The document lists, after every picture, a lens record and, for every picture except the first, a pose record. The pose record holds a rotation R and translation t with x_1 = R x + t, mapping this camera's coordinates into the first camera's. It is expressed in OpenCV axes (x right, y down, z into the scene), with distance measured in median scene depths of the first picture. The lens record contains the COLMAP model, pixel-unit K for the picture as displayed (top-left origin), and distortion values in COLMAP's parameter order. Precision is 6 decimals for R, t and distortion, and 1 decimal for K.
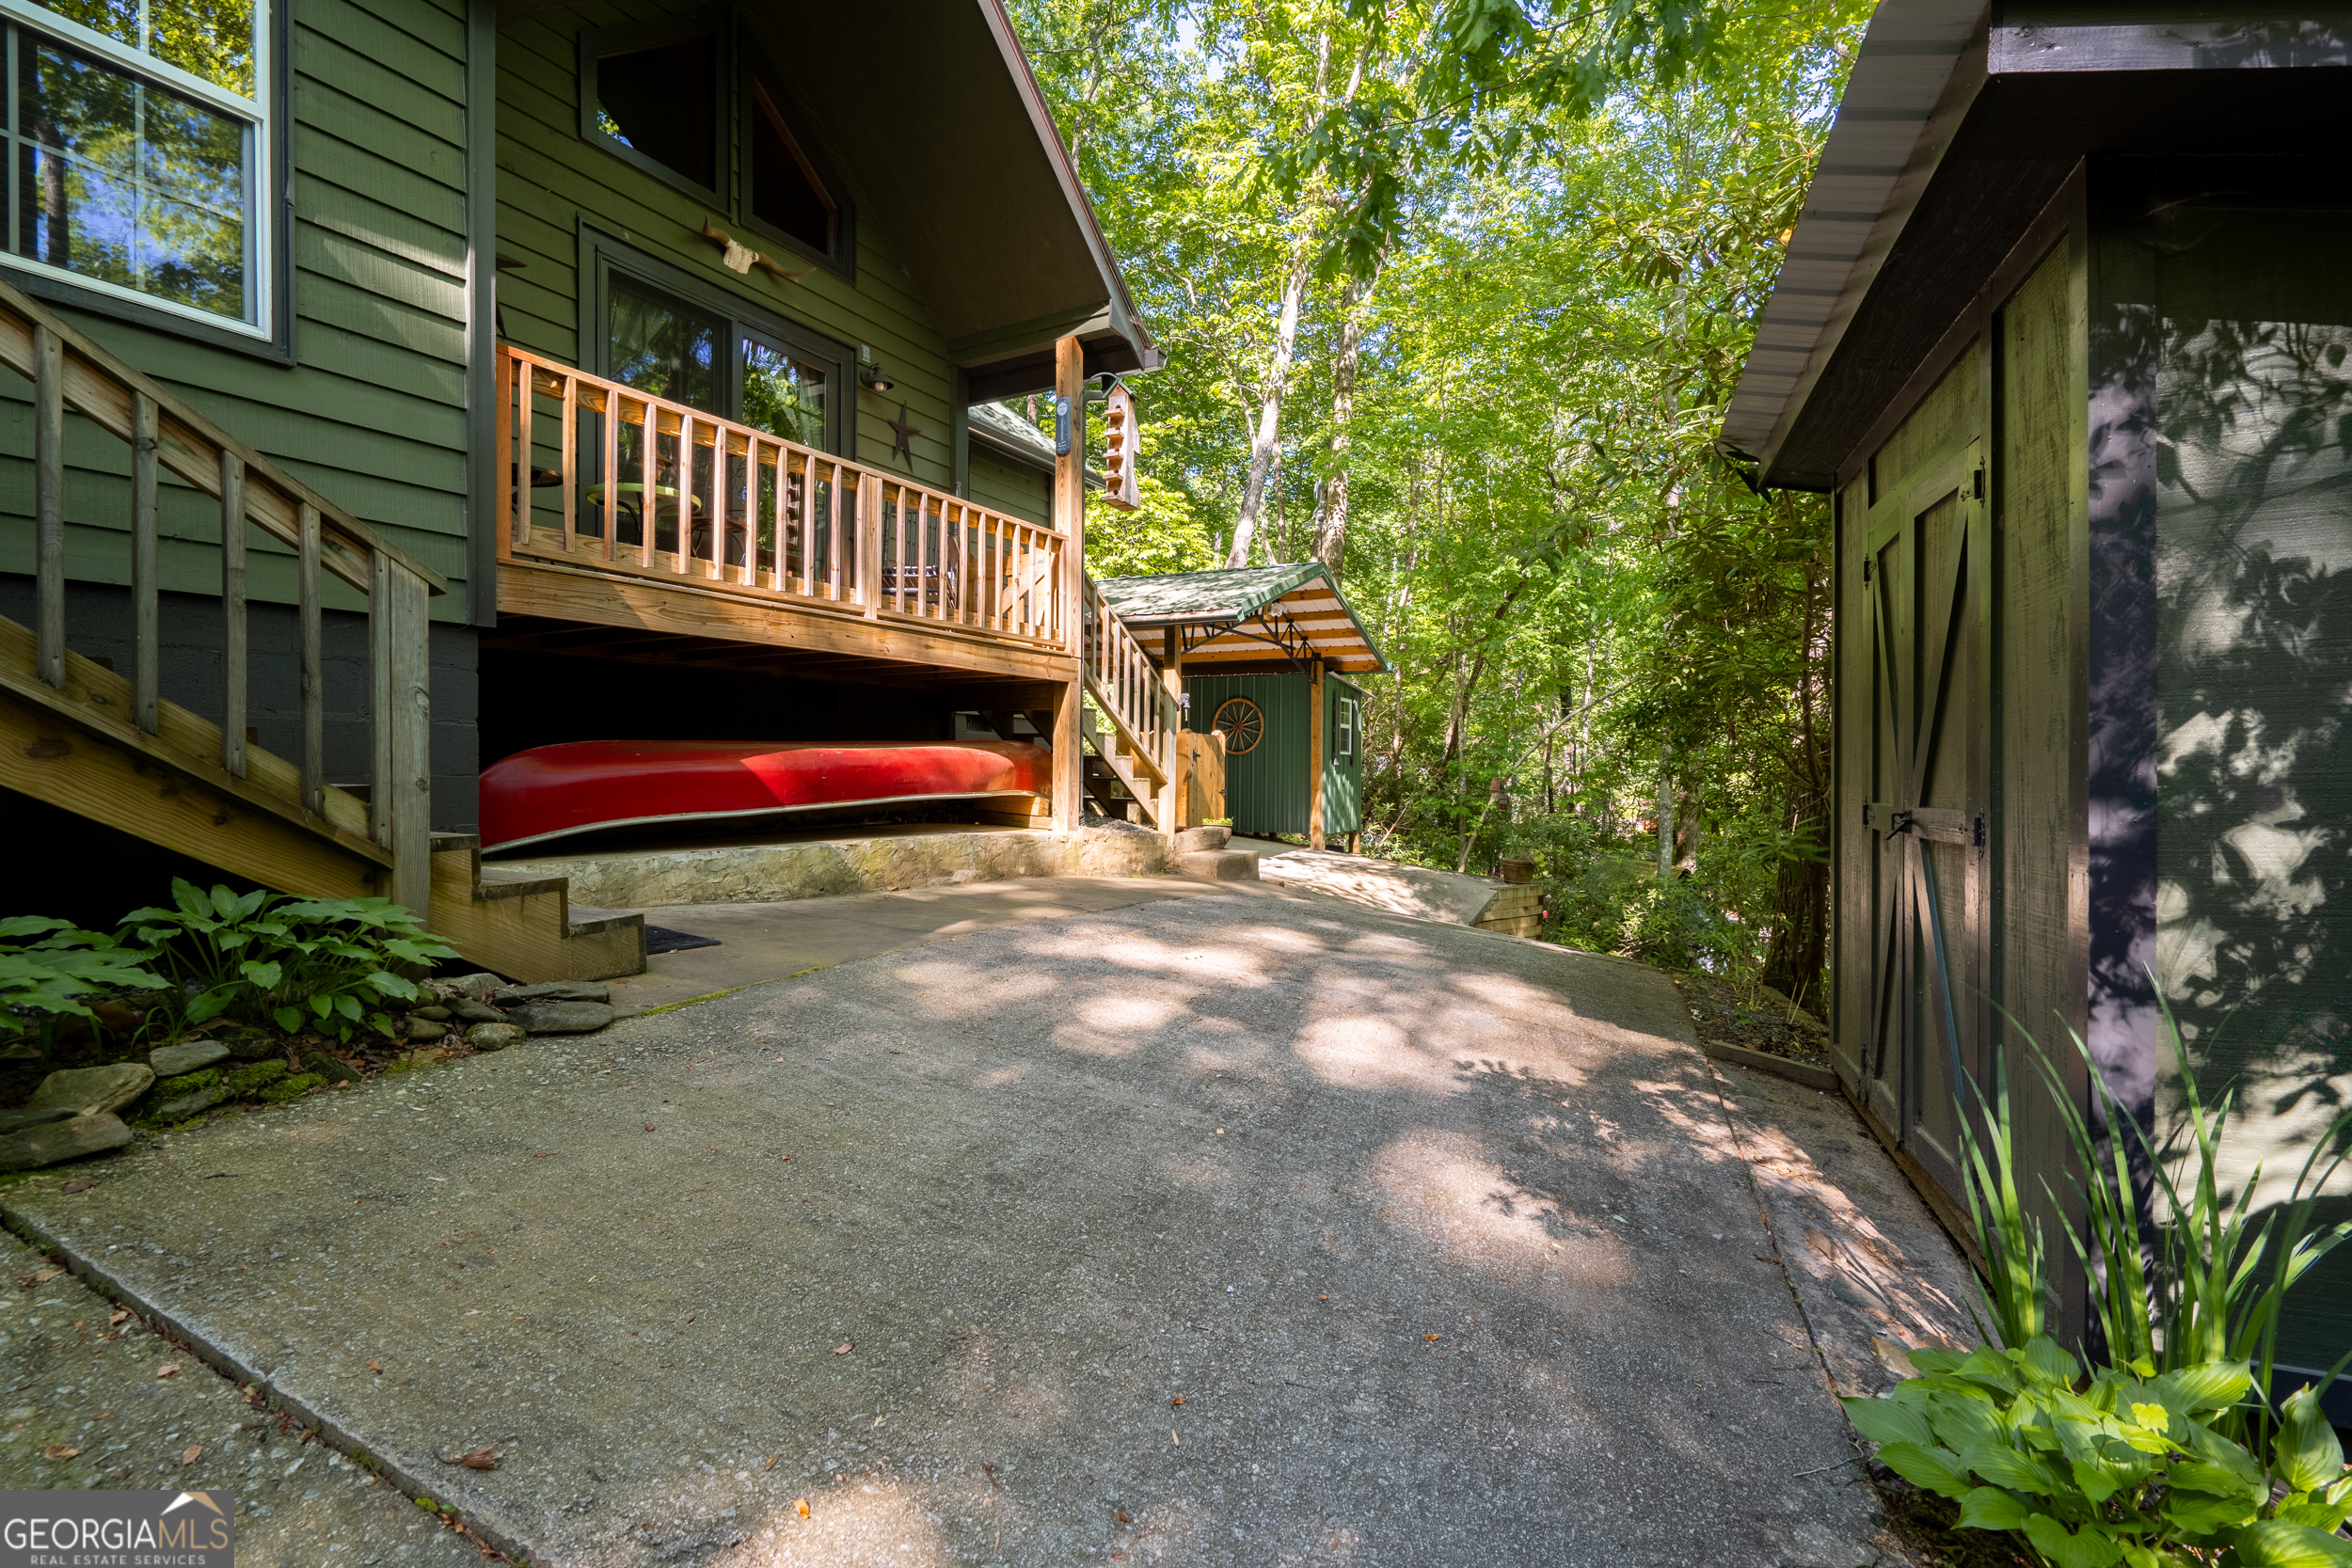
lens RADIAL K [[1066.8, 0, 1173.4], [0, 1066.8, 777.2], [0, 0, 1]] dist [-0.002620, 0.000094]
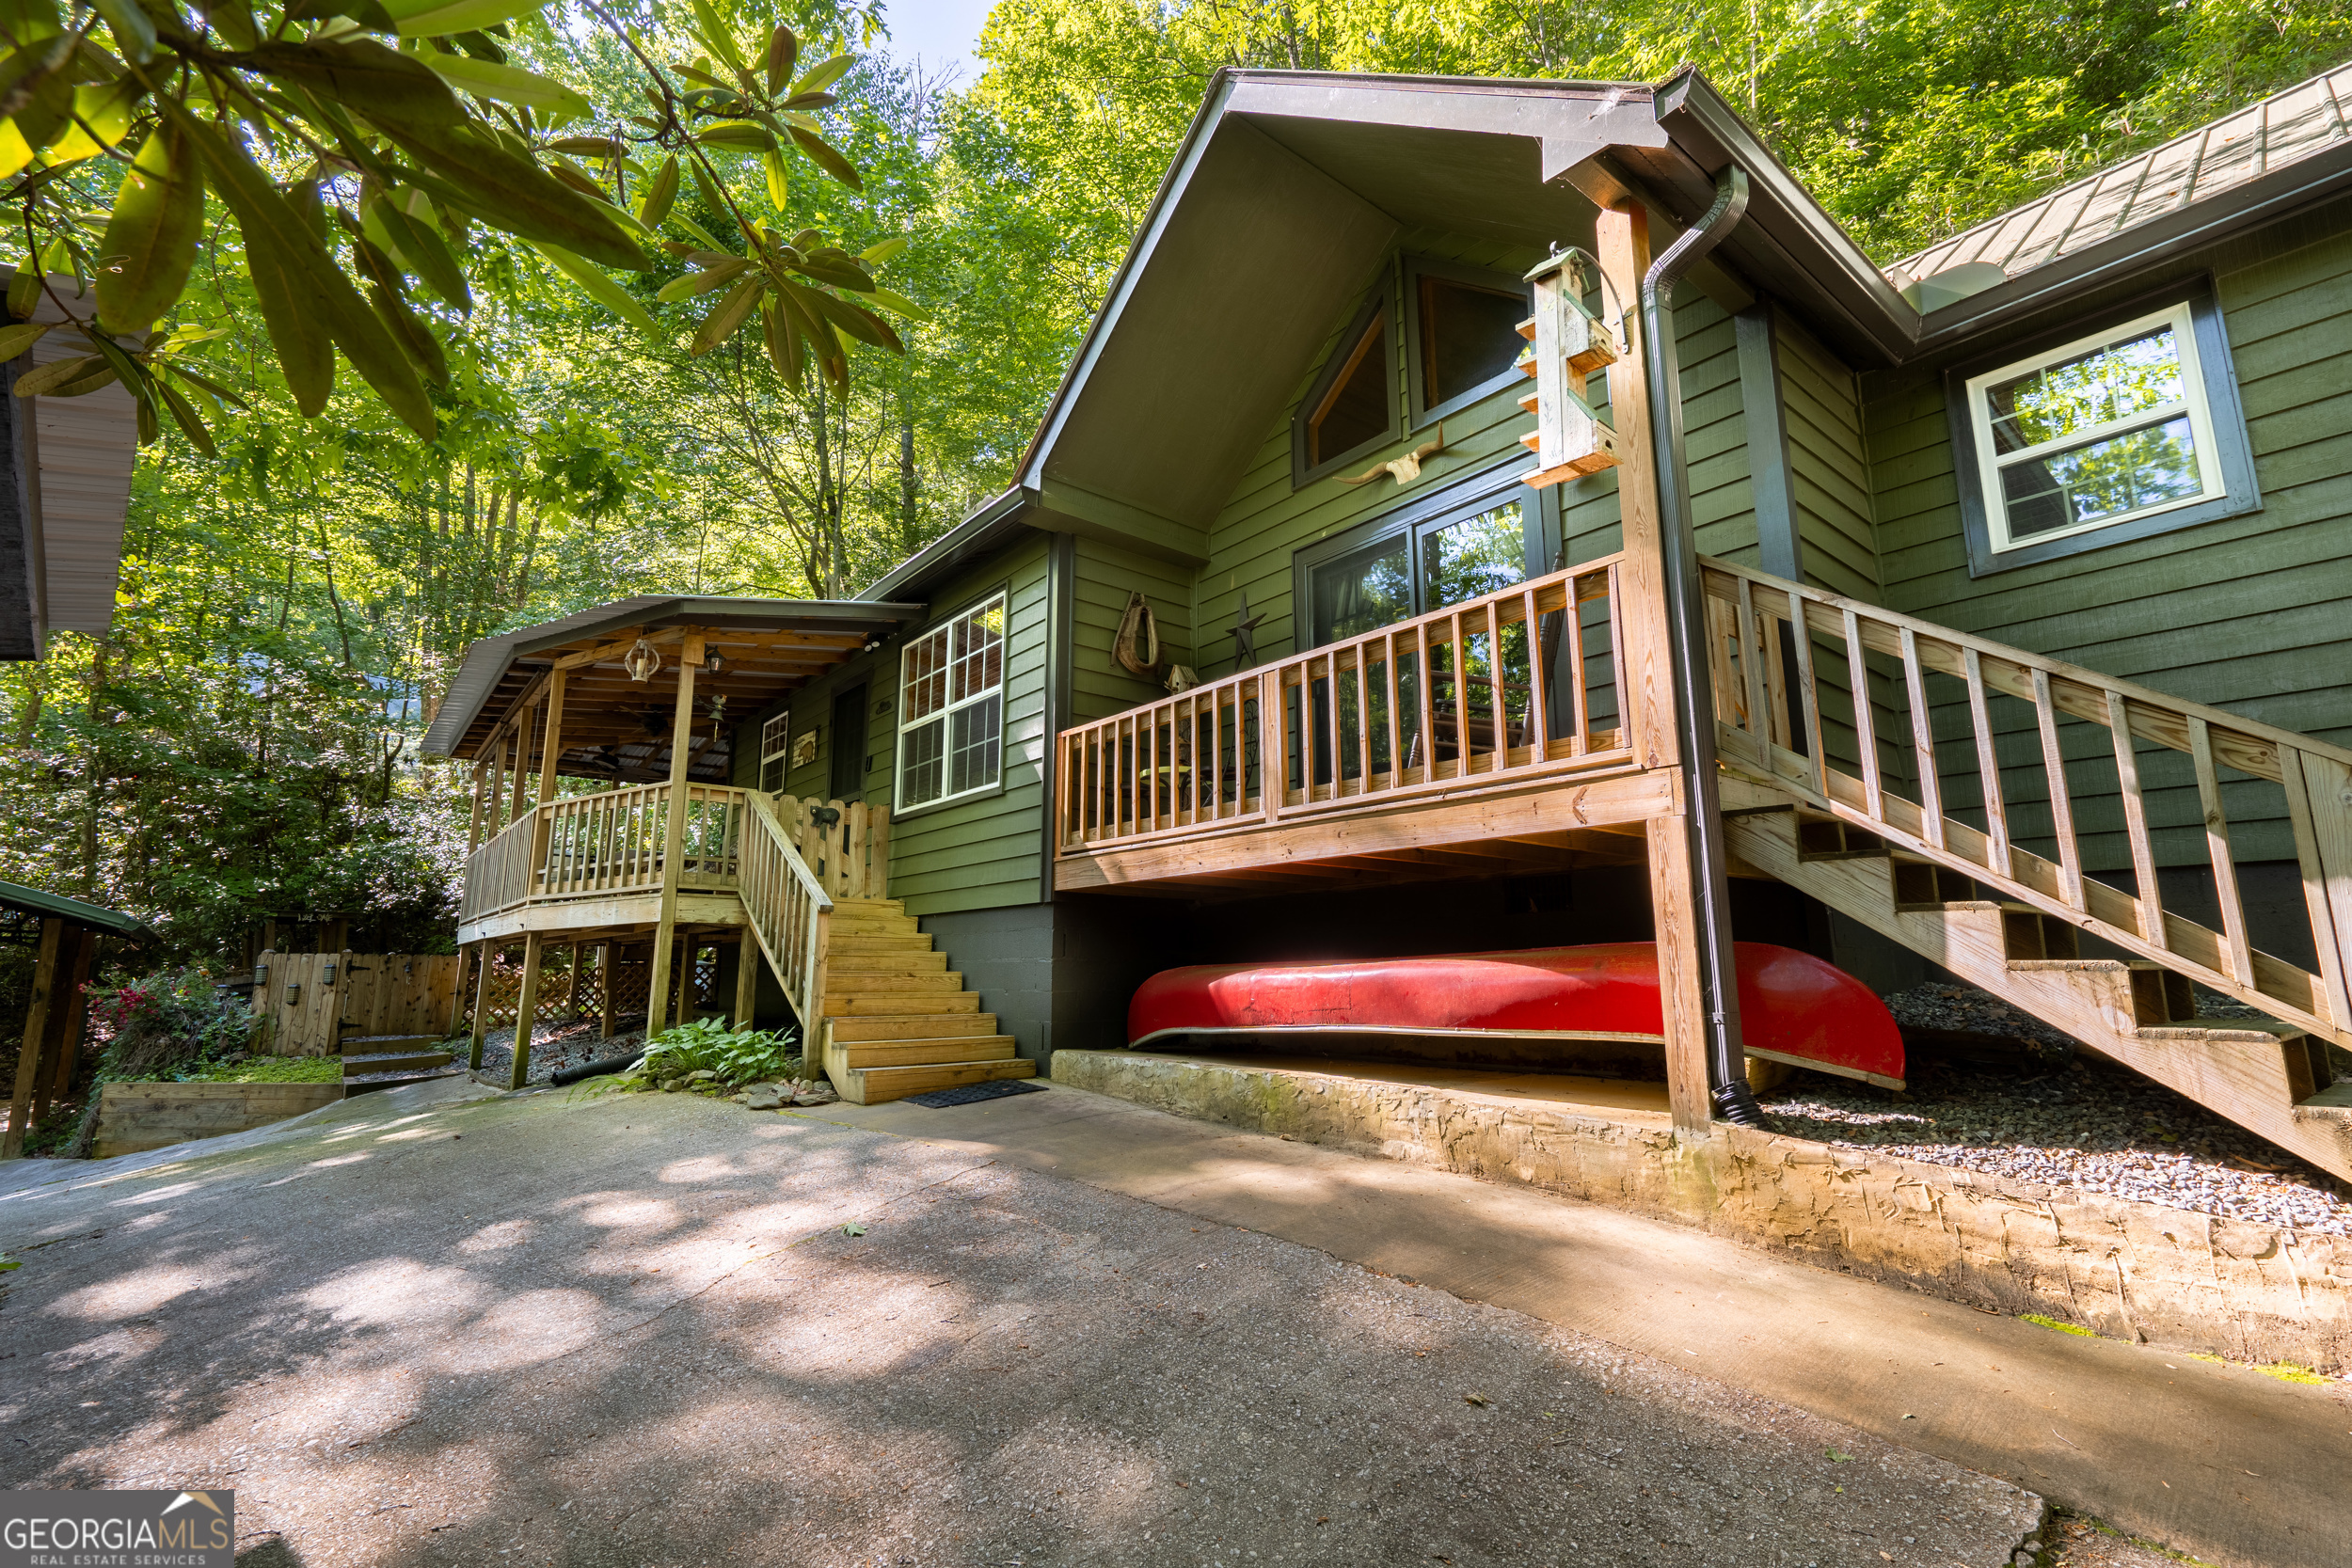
lens RADIAL K [[1066.8, 0, 1173.4], [0, 1066.8, 777.2], [0, 0, 1]] dist [-0.002620, 0.000094]
pose [[-0.384430, -0.174608, -0.906491, 0.600706], [-0.010662, 0.982724, -0.184771, -0.018097], [0.923093, -0.061366, -0.379650, 1.309894]]
